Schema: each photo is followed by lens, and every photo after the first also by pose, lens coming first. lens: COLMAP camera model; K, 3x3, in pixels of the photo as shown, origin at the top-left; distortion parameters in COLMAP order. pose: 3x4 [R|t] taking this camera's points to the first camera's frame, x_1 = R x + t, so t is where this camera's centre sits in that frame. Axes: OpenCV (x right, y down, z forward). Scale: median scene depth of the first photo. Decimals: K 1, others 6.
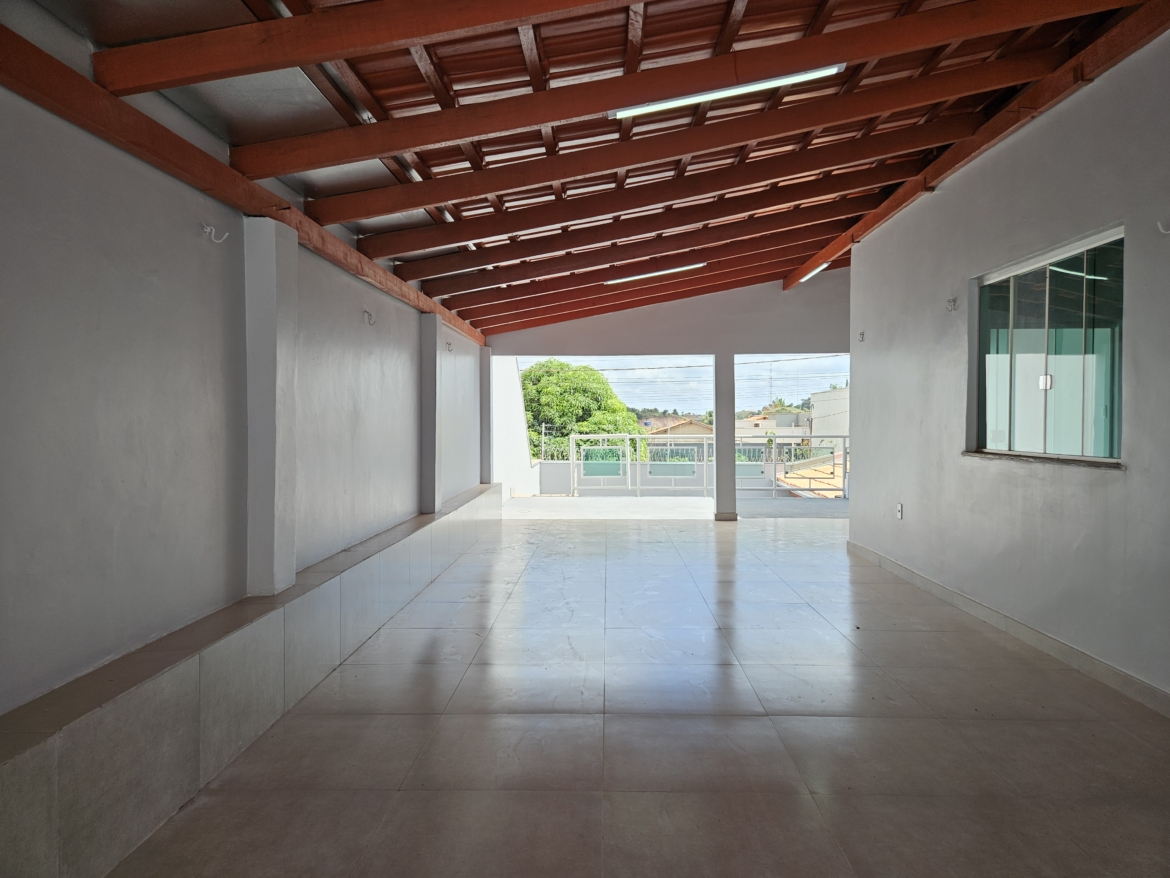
lens RADIAL K [[780.6, 0, 587.5], [0, 780.6, 437.6], [0, 0, 1]] dist [0.062092, -0.053604]
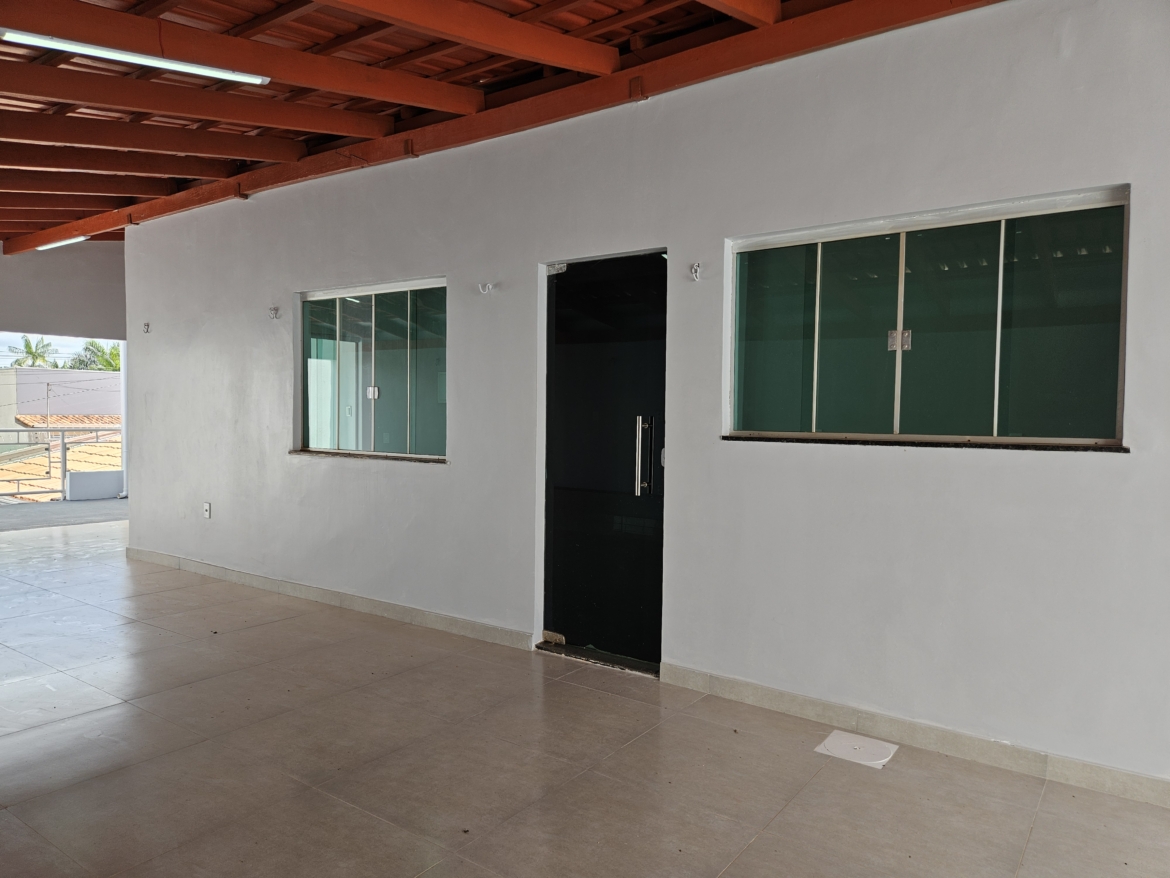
lens RADIAL K [[780.6, 0, 585.5], [0, 780.6, 443.7], [0, 0, 1]] dist [0.062092, -0.053604]
pose [[0.556554, -0.022053, 0.830518, -0.198995], [0.002136, 0.999682, 0.025113, -0.018299], [-0.830808, -0.012203, 0.556425, 0.057840]]
